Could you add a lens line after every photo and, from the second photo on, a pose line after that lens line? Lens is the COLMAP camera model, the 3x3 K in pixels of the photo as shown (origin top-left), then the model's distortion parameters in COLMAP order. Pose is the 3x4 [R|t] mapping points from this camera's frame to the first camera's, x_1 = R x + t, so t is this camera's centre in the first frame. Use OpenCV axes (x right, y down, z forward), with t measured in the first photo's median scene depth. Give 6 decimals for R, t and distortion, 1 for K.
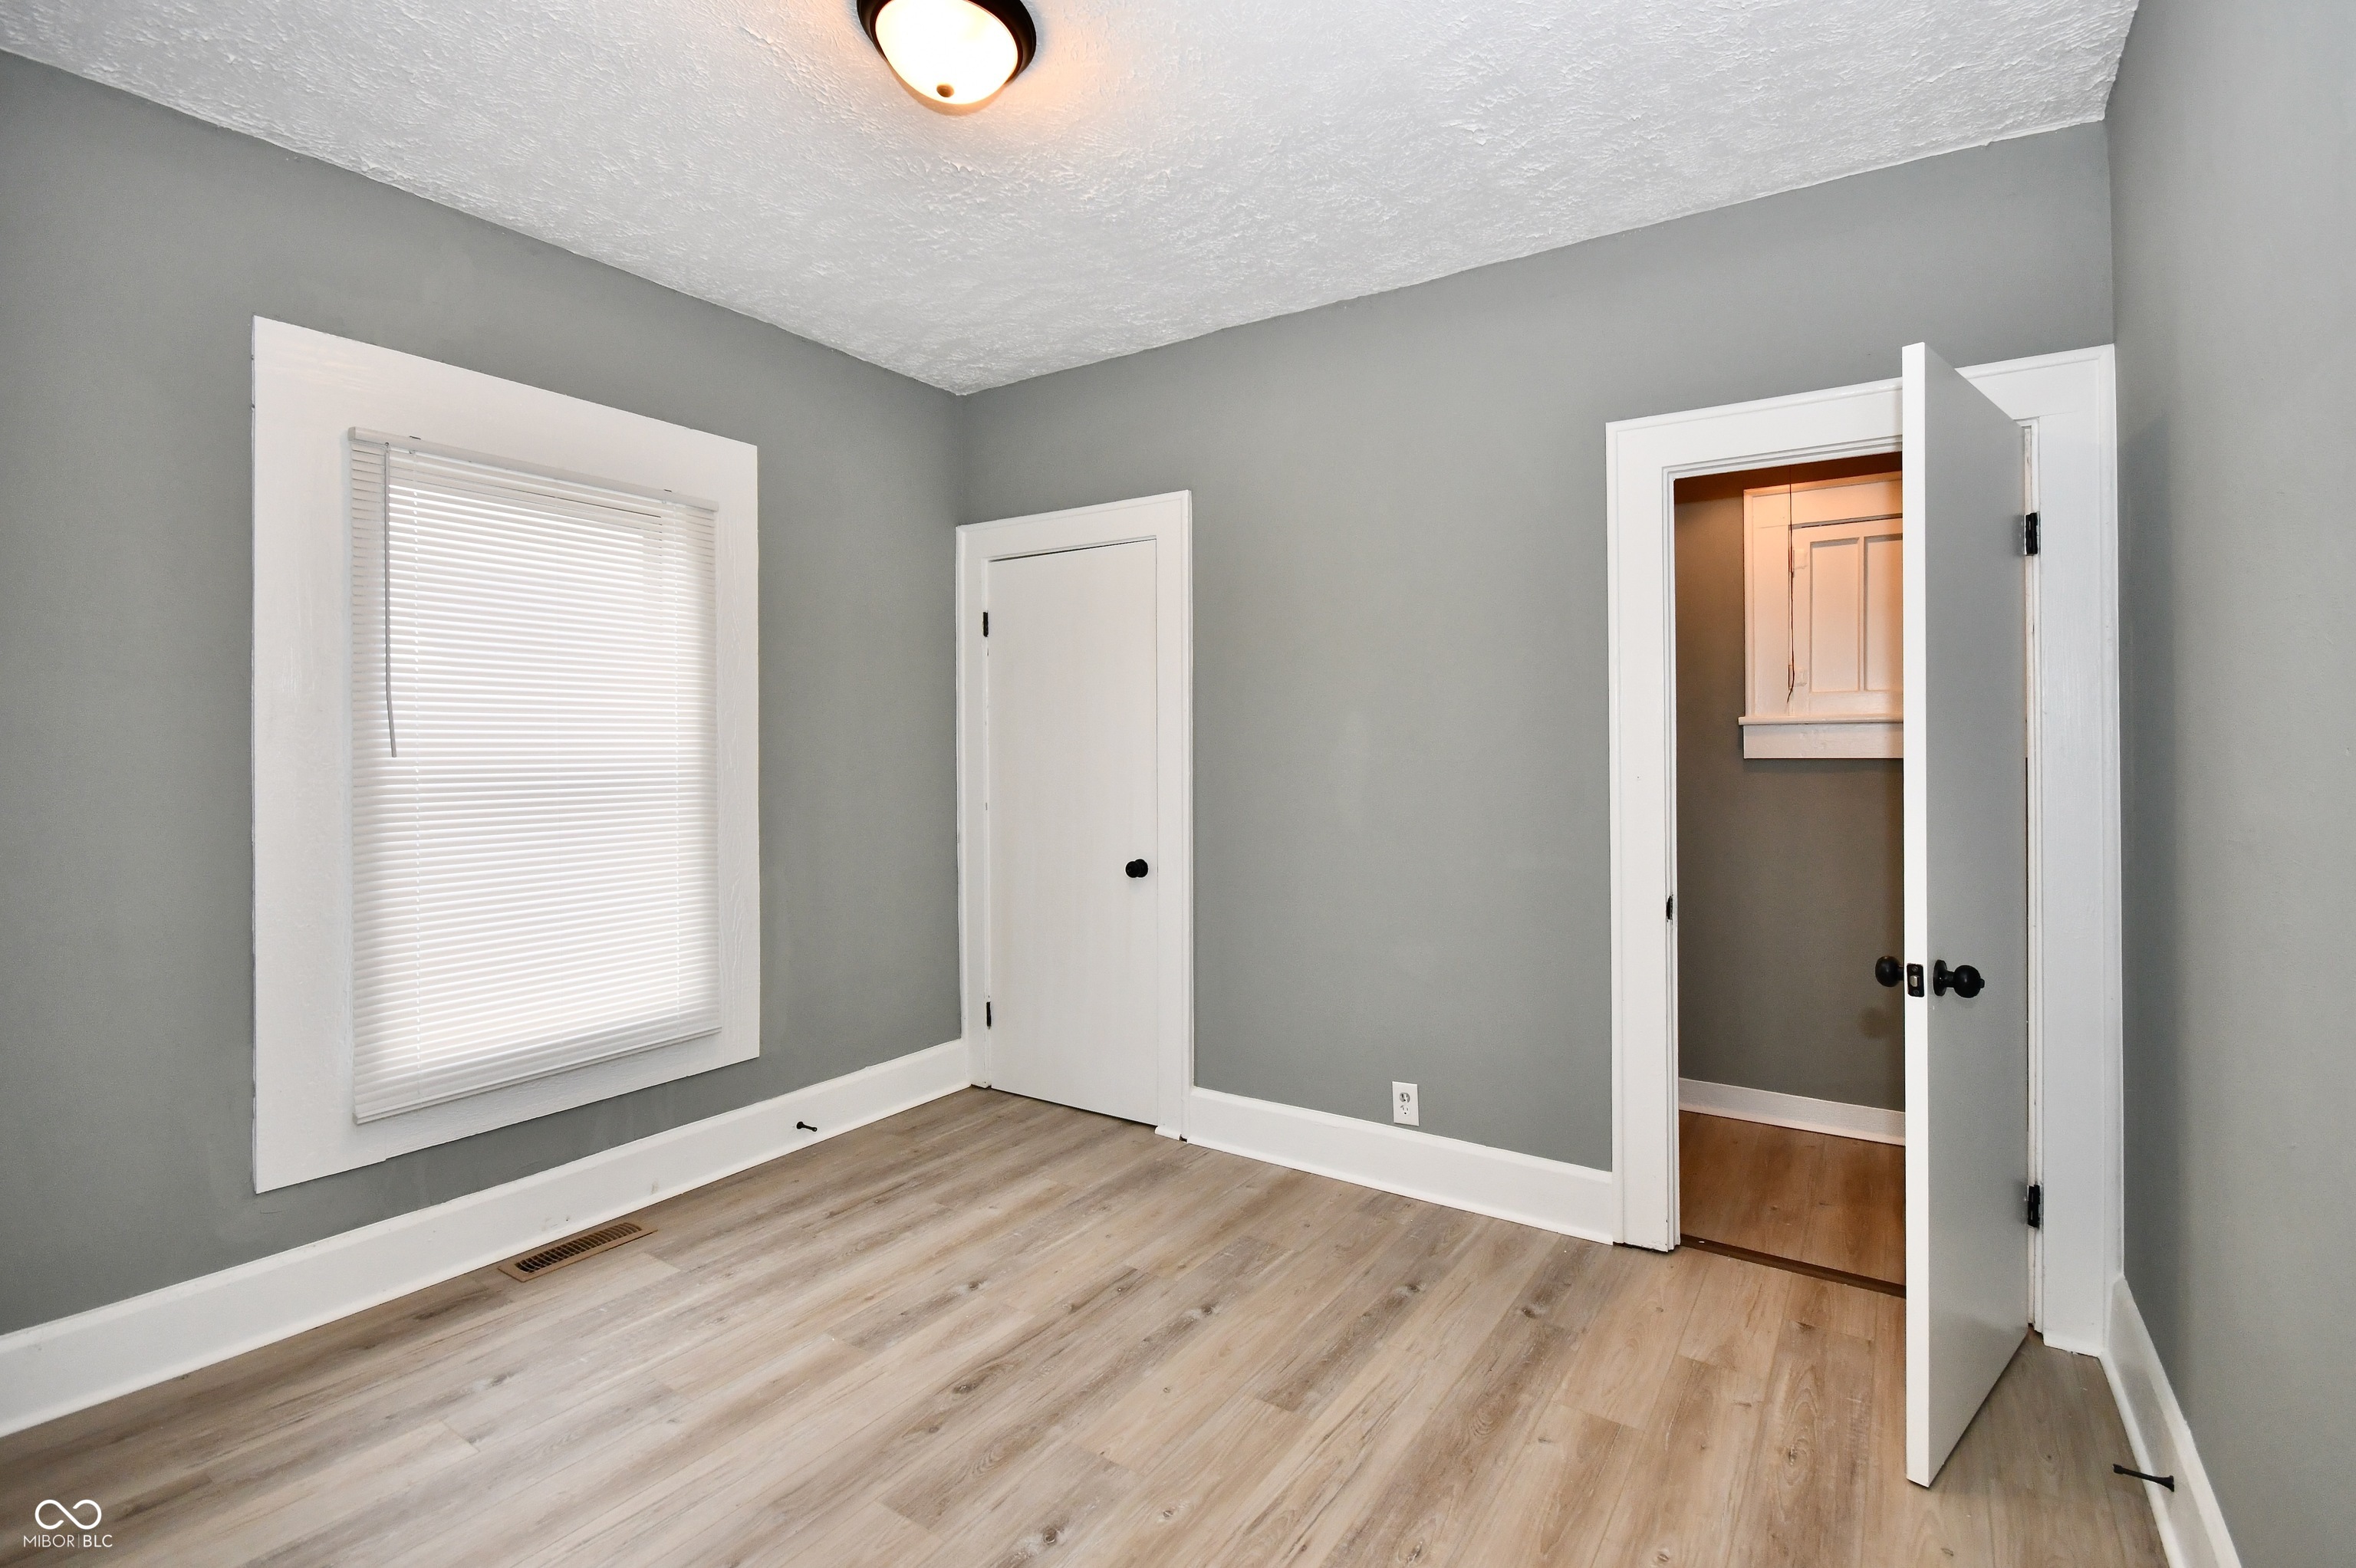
lens RADIAL K [[1050.6, 0, 1232.4], [0, 1050.6, 764.4], [0, 0, 1]] dist [0.007501, -0.009590]
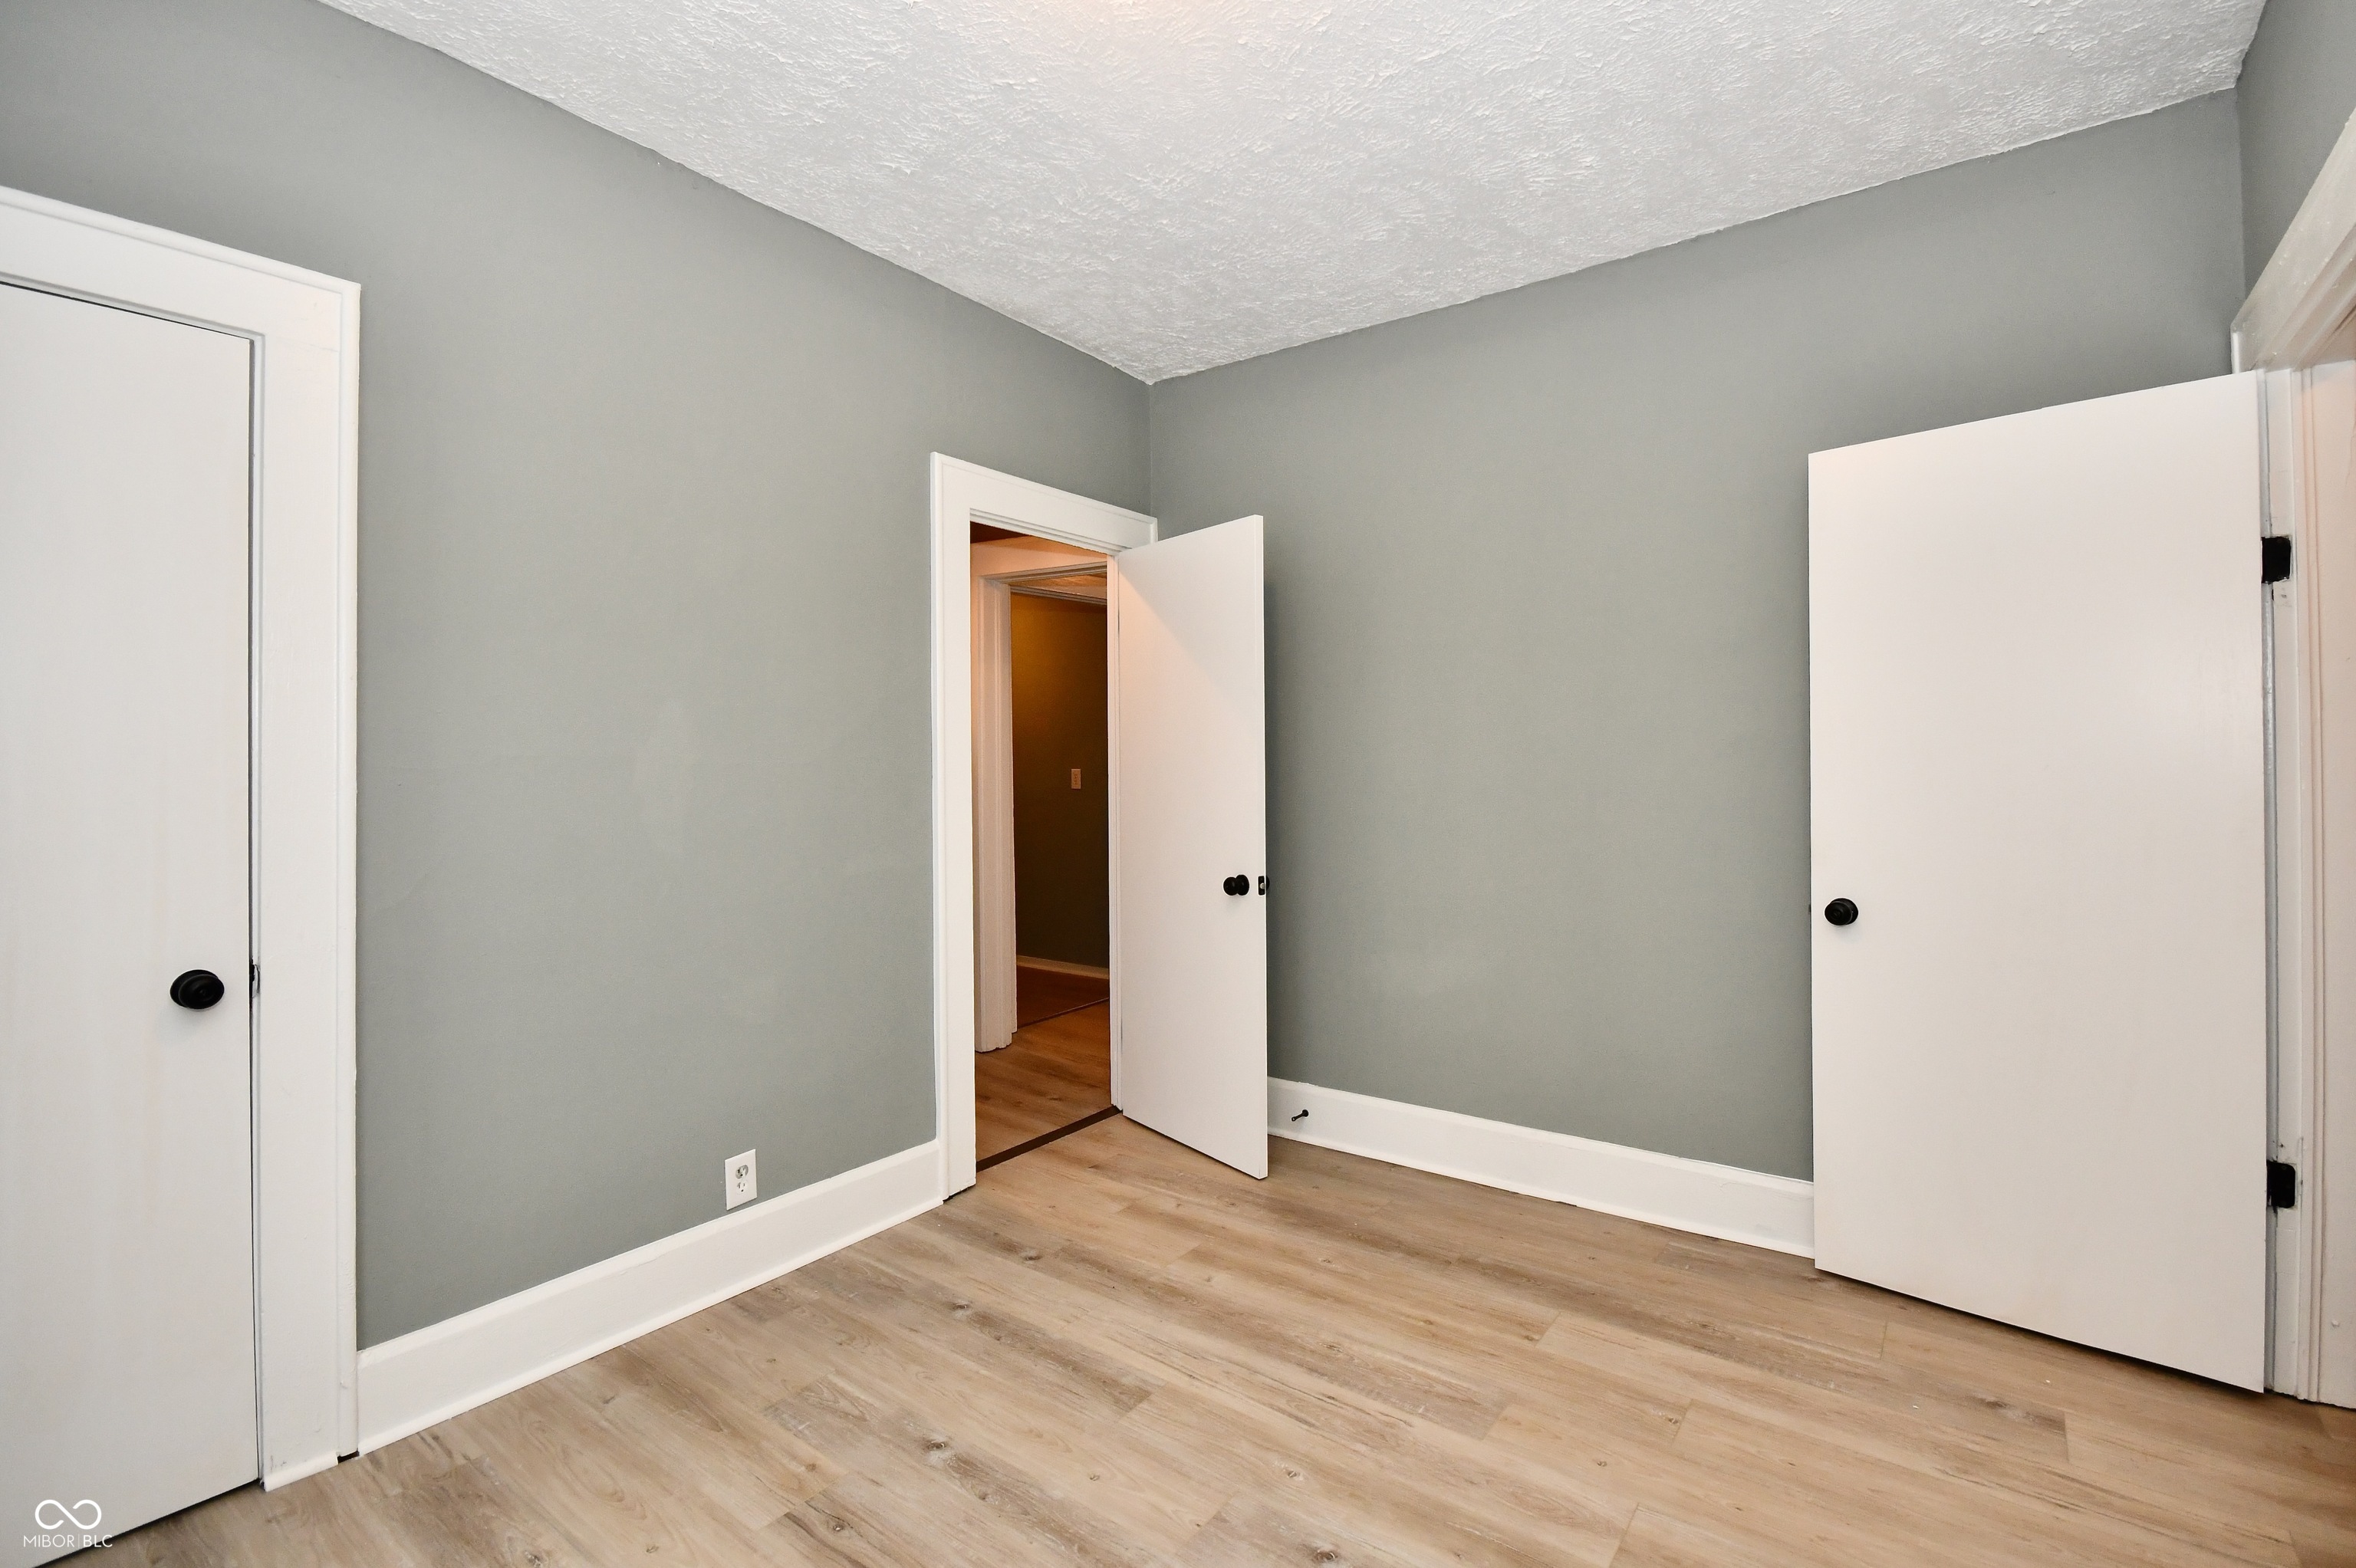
lens RADIAL K [[1050.6, 0, 1216.2], [0, 1050.6, 752.4], [0, 0, 1]] dist [0.007501, -0.009590]
pose [[0.058178, 0.004237, 0.998297, -0.792799], [0.014305, 0.999885, -0.005078, -0.003667], [-0.998204, 0.014576, 0.058111, 0.711922]]
